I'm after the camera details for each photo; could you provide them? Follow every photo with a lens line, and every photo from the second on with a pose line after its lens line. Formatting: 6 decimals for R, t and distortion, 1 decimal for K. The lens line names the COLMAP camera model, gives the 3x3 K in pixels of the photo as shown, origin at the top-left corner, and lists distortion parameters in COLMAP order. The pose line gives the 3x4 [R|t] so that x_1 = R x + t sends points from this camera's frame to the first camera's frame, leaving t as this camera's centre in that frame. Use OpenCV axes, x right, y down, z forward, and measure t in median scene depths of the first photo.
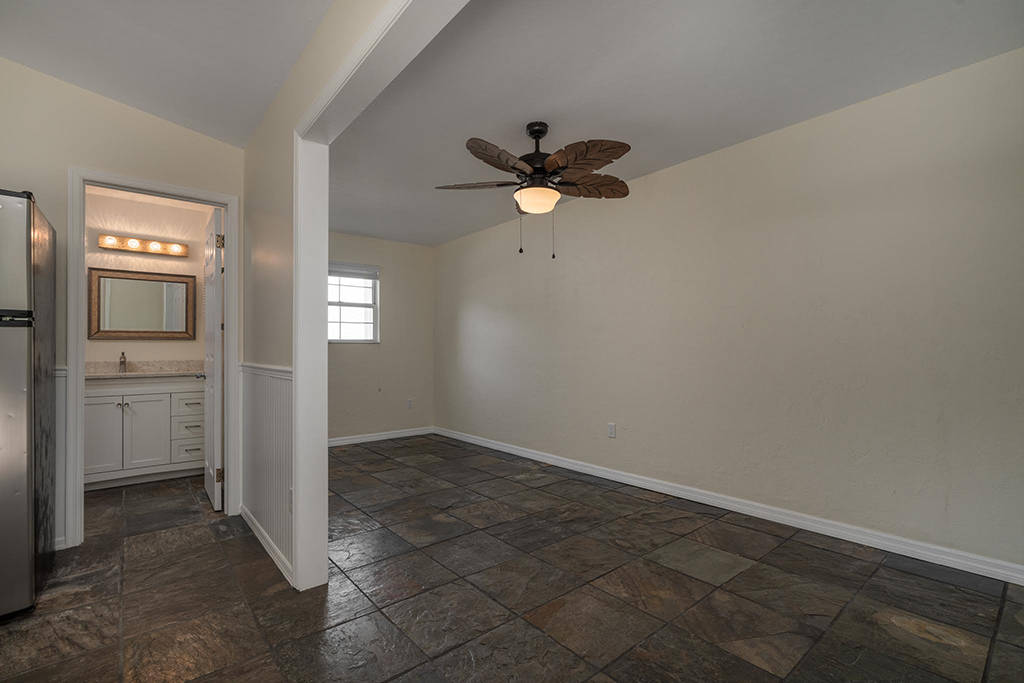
lens RADIAL K [[460.9, 0, 512.0], [0, 460.9, 341.5], [0, 0, 1]] dist [-0.010598, -0.000020]
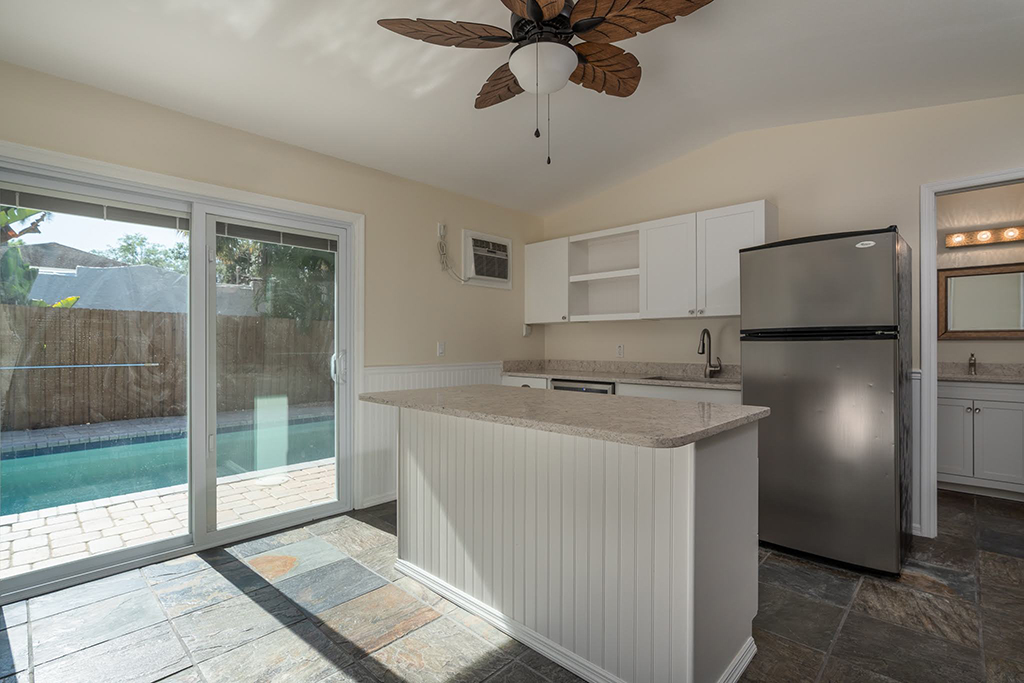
lens RADIAL K [[479.9, 0, 512.0], [0, 479.9, 341.5], [0, 0, 1]] dist [0.001815, 0.001204]
pose [[0.112360, 0.008332, -0.993633, 0.057620], [0.012306, 0.999876, 0.009776, -0.037568], [0.993591, -0.013326, 0.112243, -0.102514]]
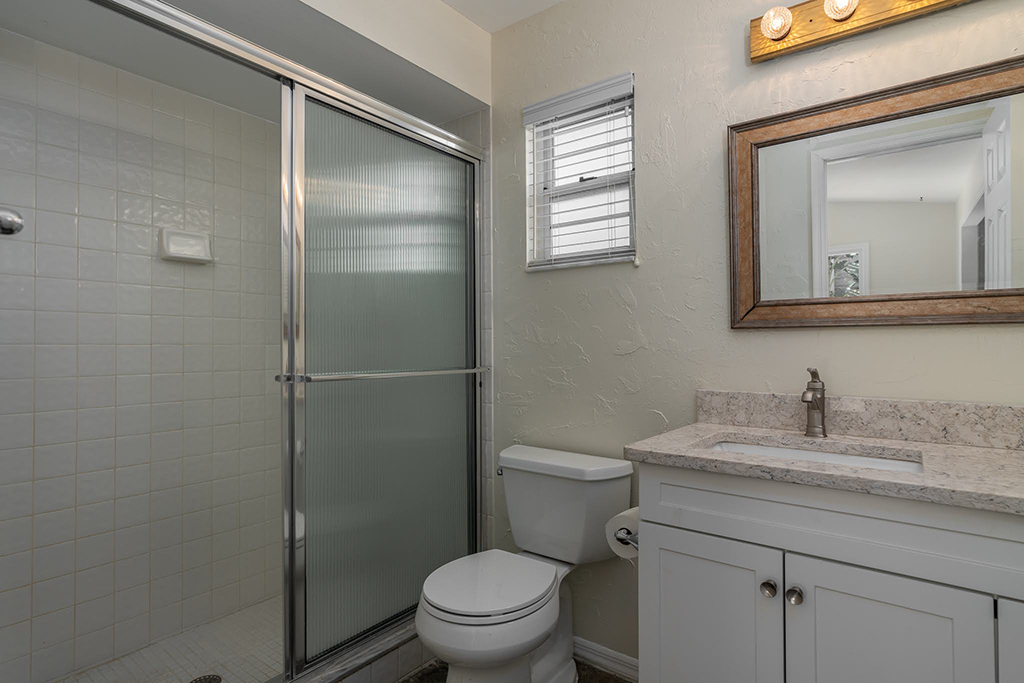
lens RADIAL K [[530.7, 0, 512.0], [0, 530.7, 341.5], [0, 0, 1]] dist [0.001870, 0.000243]
pose [[0.216763, 0.000602, -0.976224, -0.904667], [0.015218, 0.999876, 0.003996, 0.000862], [0.976106, -0.015722, 0.216727, 1.197046]]
